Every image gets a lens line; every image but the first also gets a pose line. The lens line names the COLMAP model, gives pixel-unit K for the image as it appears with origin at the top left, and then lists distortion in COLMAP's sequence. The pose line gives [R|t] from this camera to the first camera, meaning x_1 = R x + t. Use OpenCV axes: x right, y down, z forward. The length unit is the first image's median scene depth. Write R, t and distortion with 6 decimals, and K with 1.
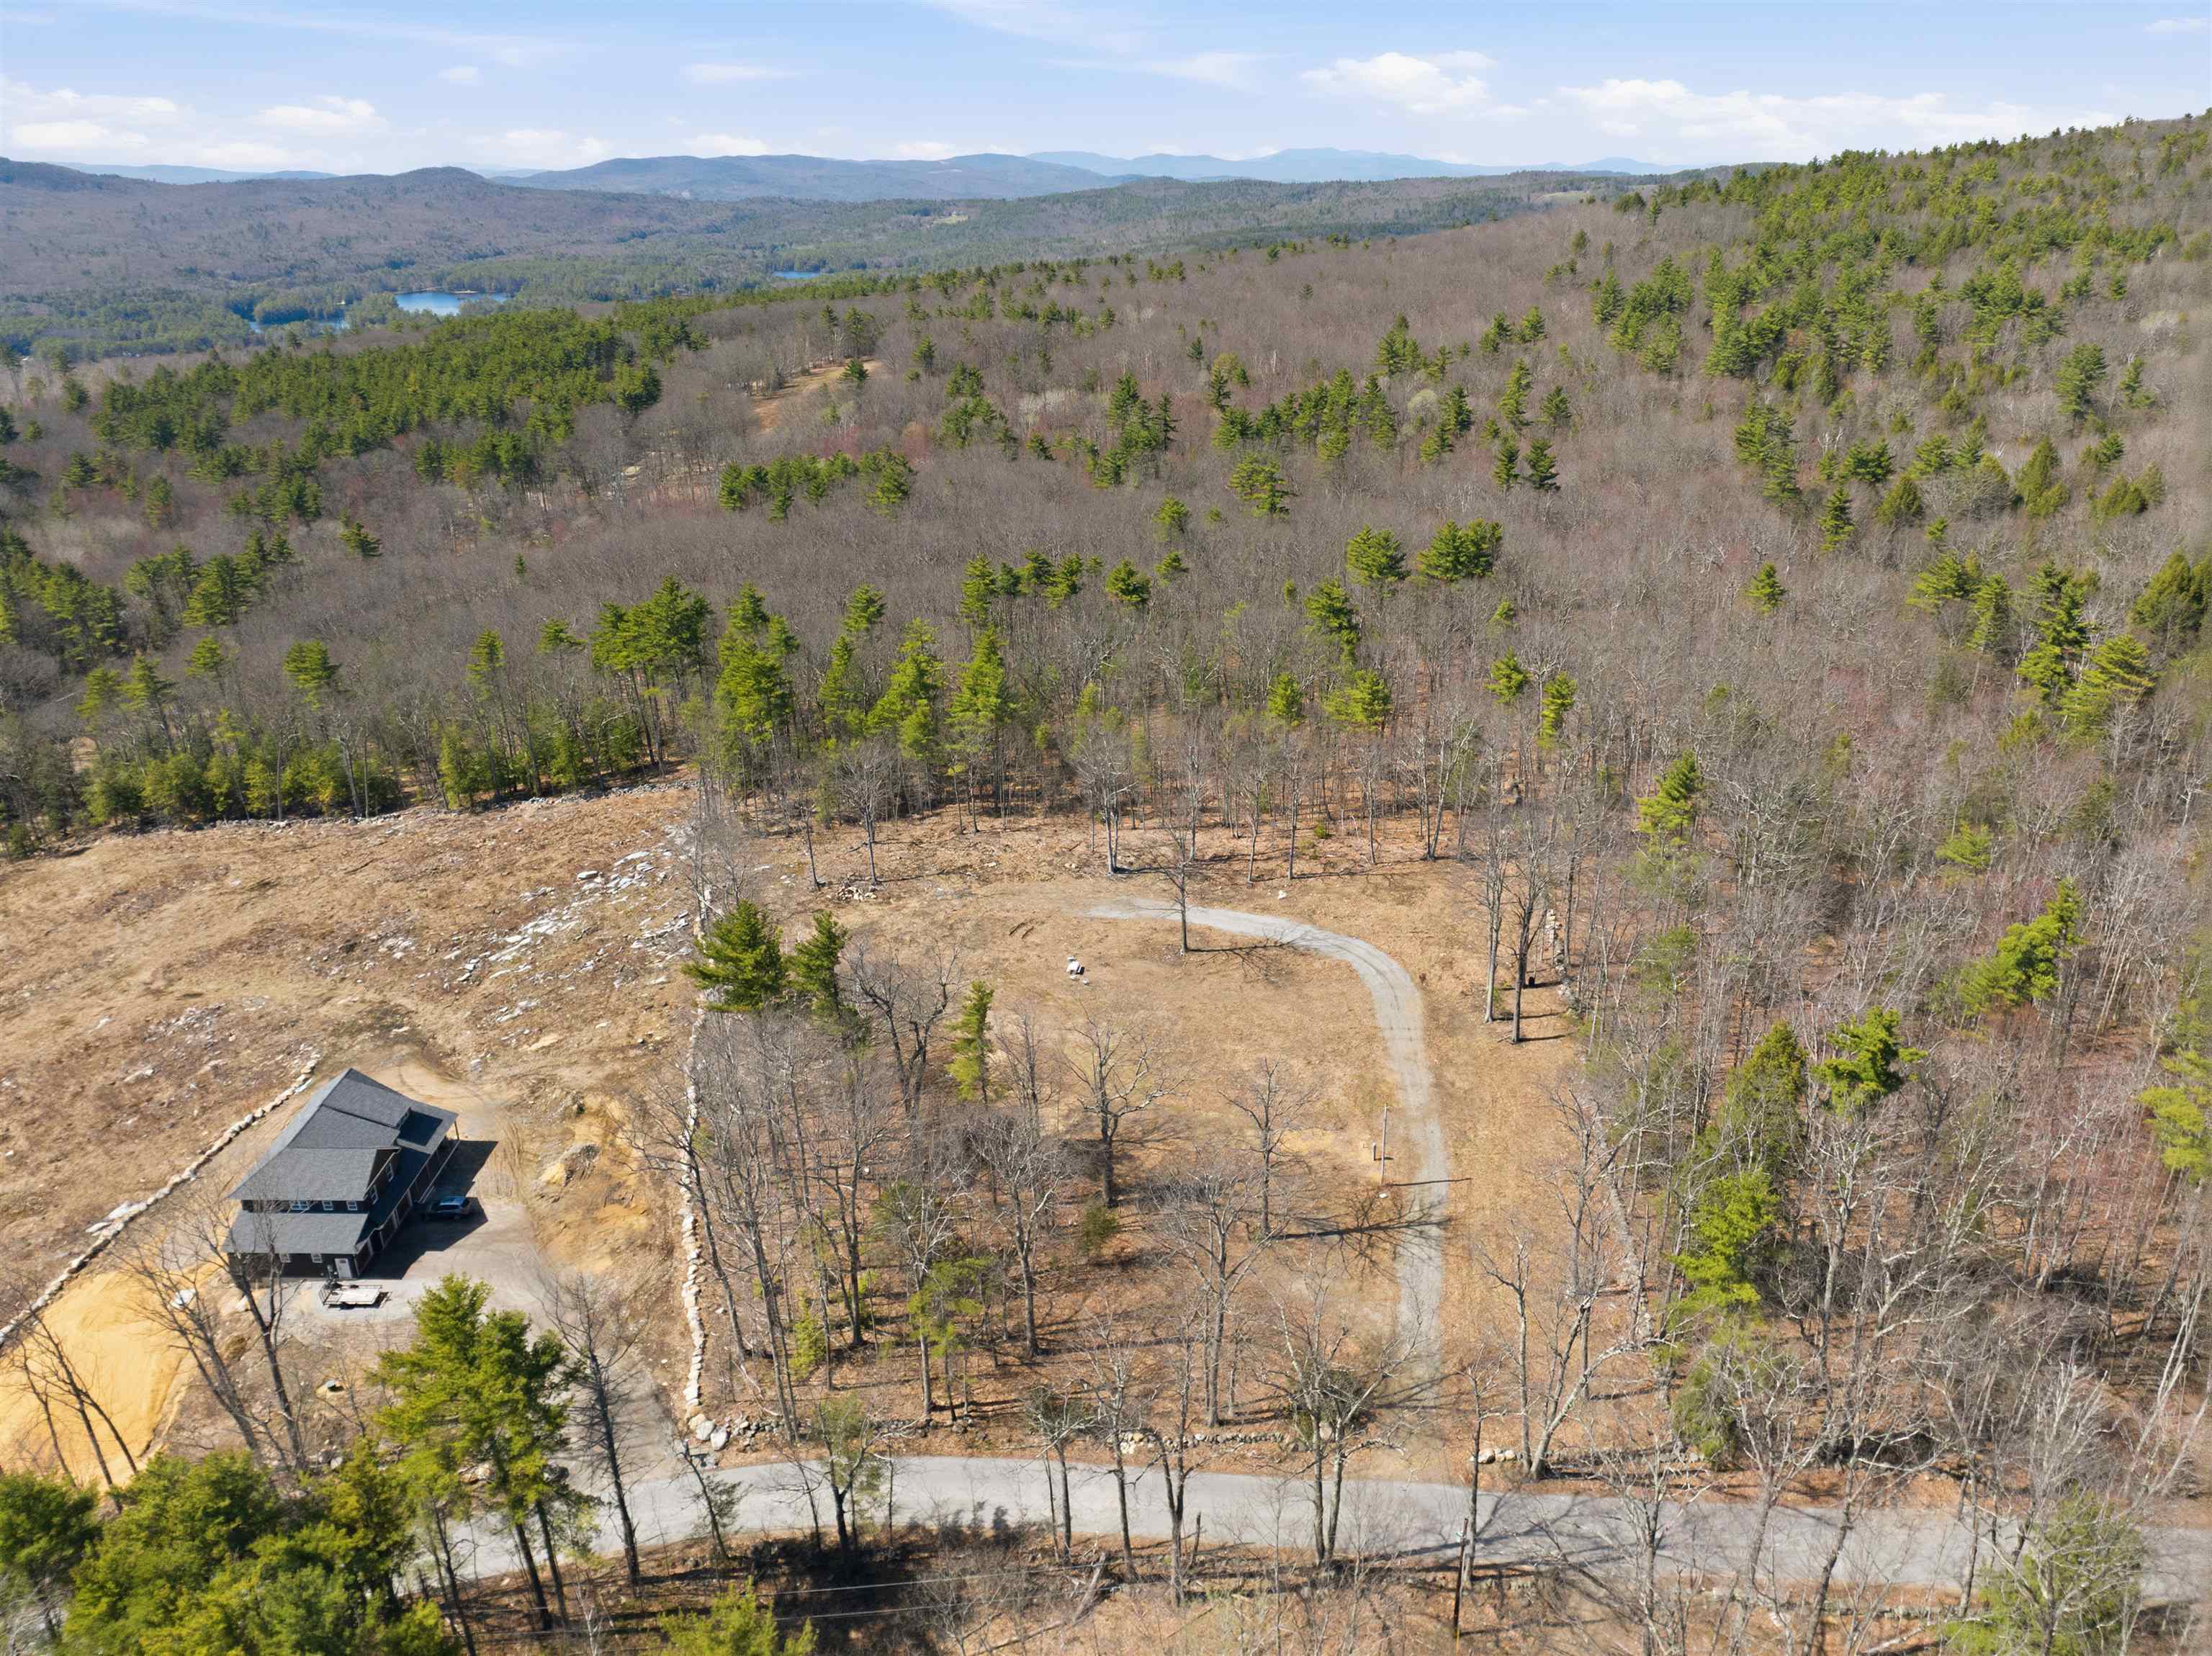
lens RADIAL K [[1548.7, 0, 1106.0], [0, 1548.7, 828.0], [0, 0, 1]] dist [-0.047152, 0.016075]
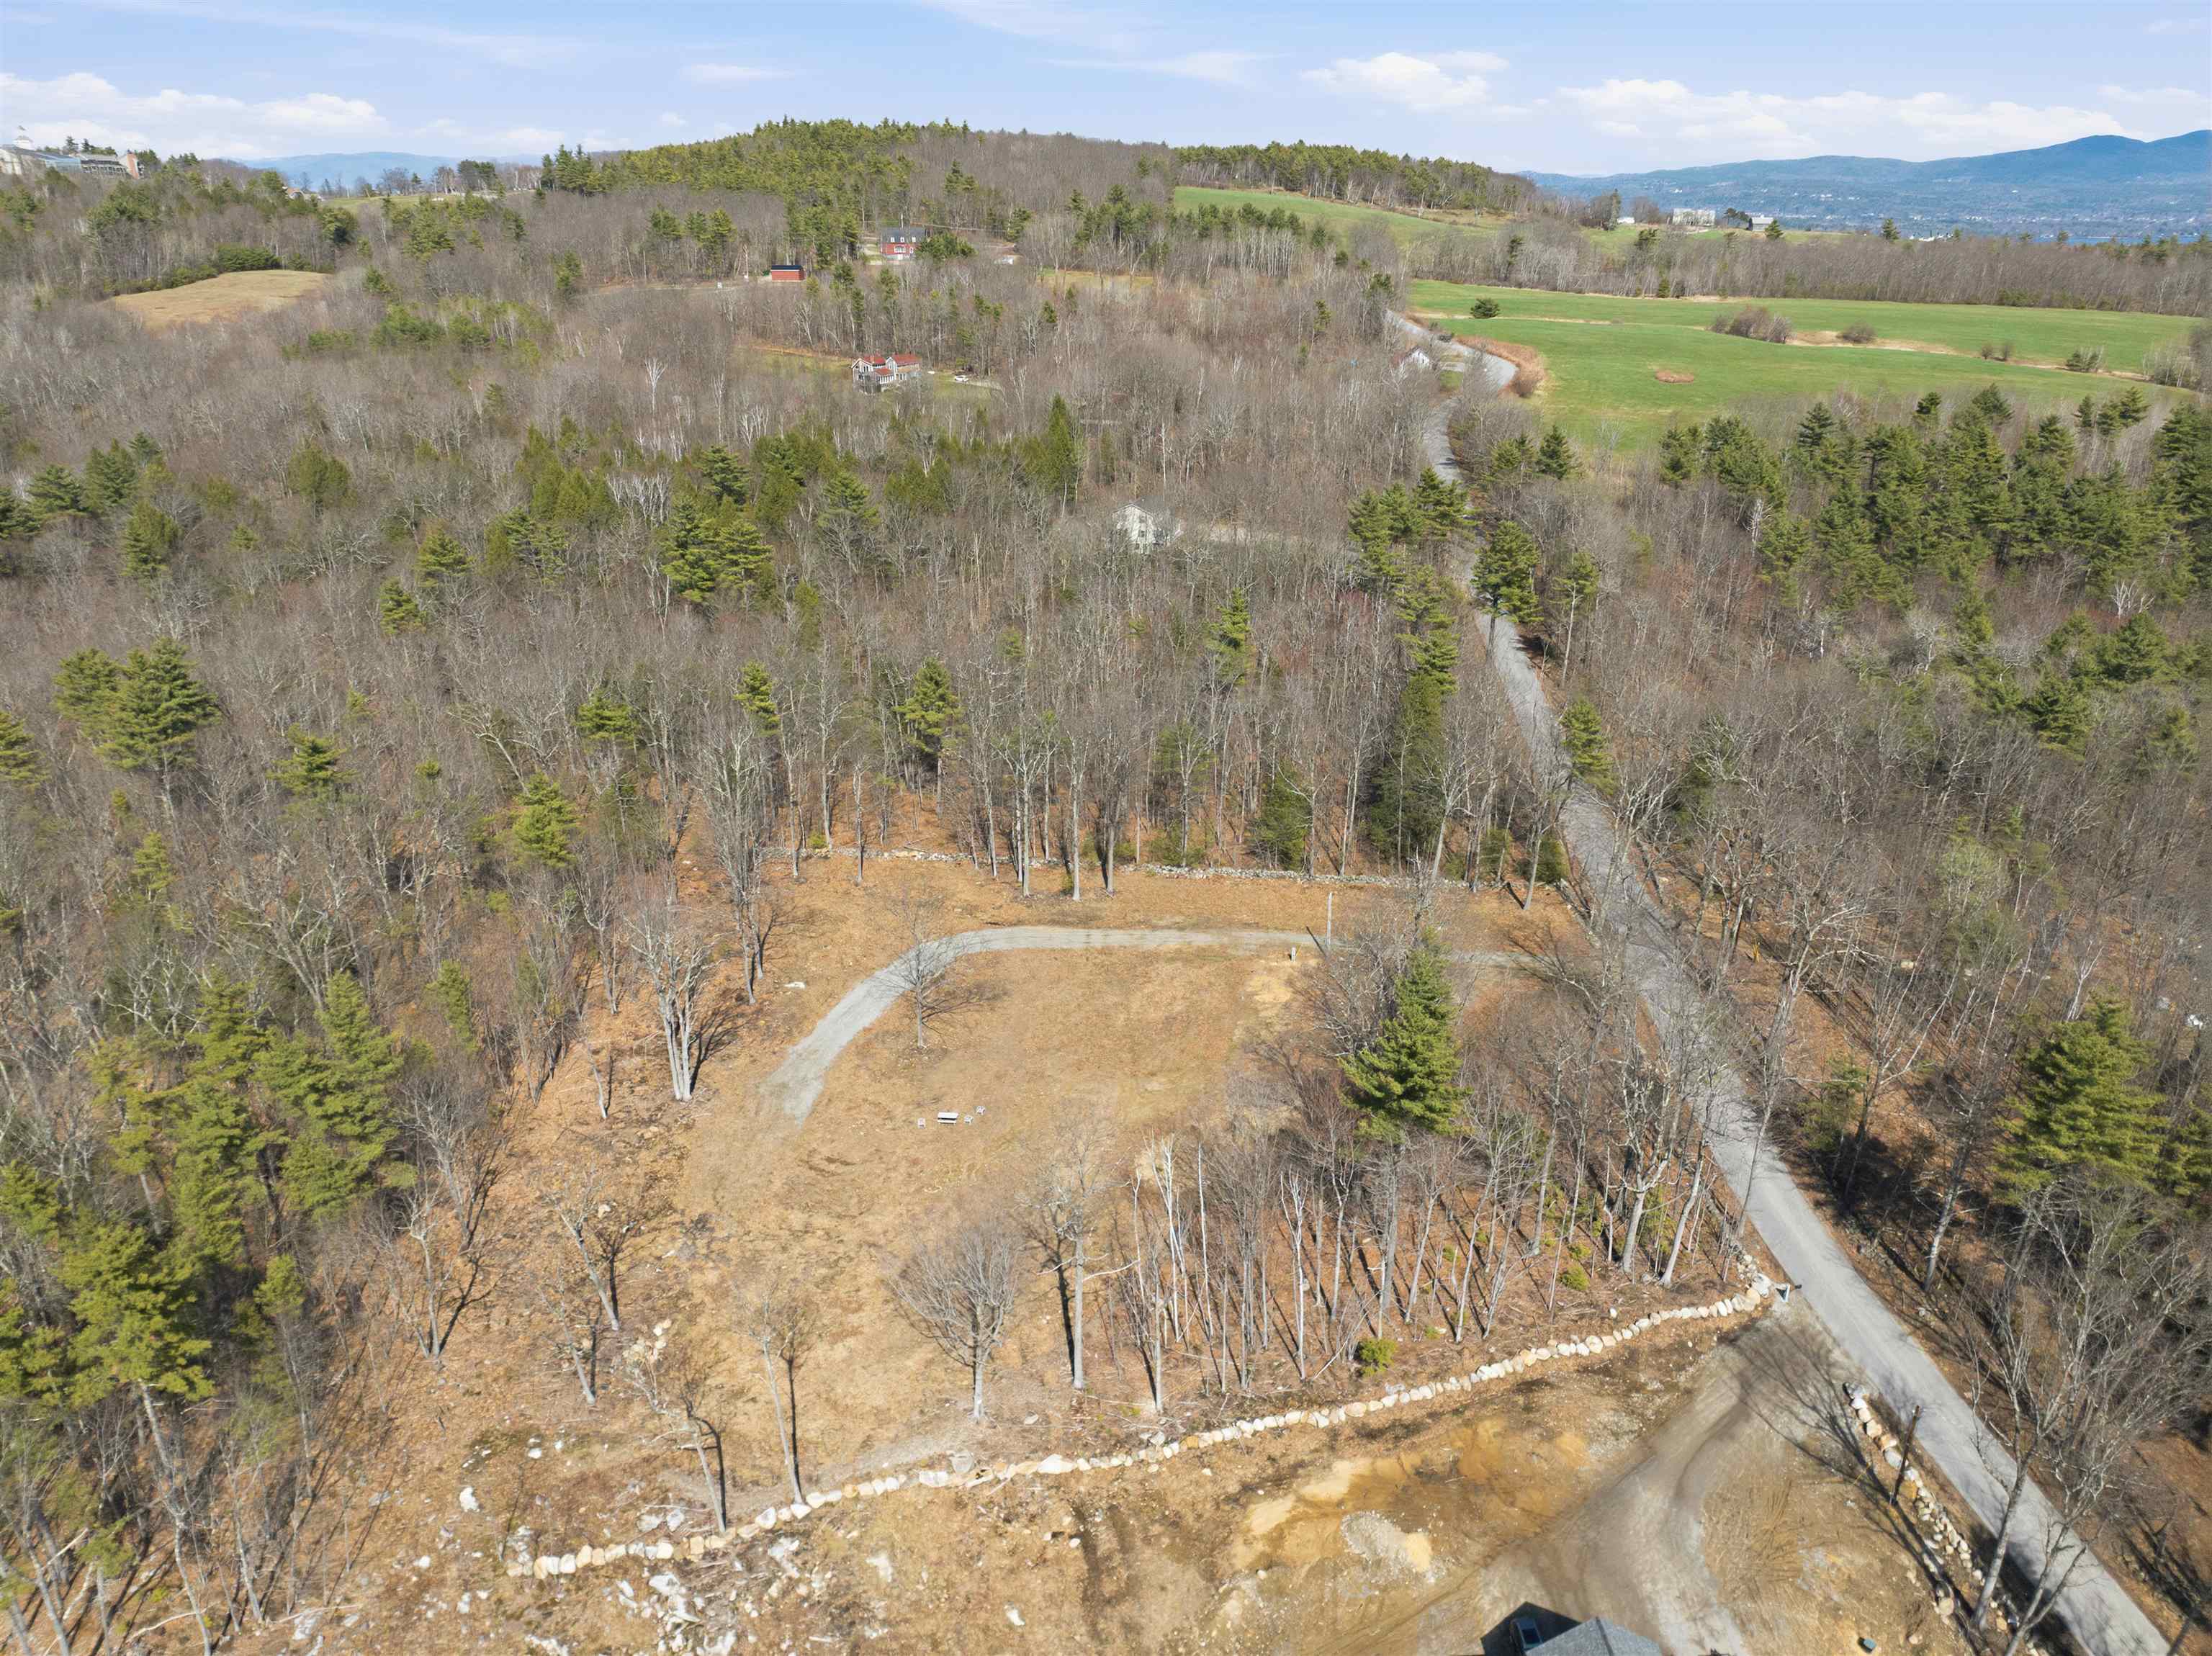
lens RADIAL K [[1548.7, 0, 1106.0], [0, 1548.7, 828.0], [0, 0, 1]] dist [-0.047152, 0.016075]
pose [[-0.061906, -0.391093, 0.918267, -0.602460], [0.393560, 0.835920, 0.382554, -0.268332], [-0.917212, 0.385076, 0.102170, 0.639763]]
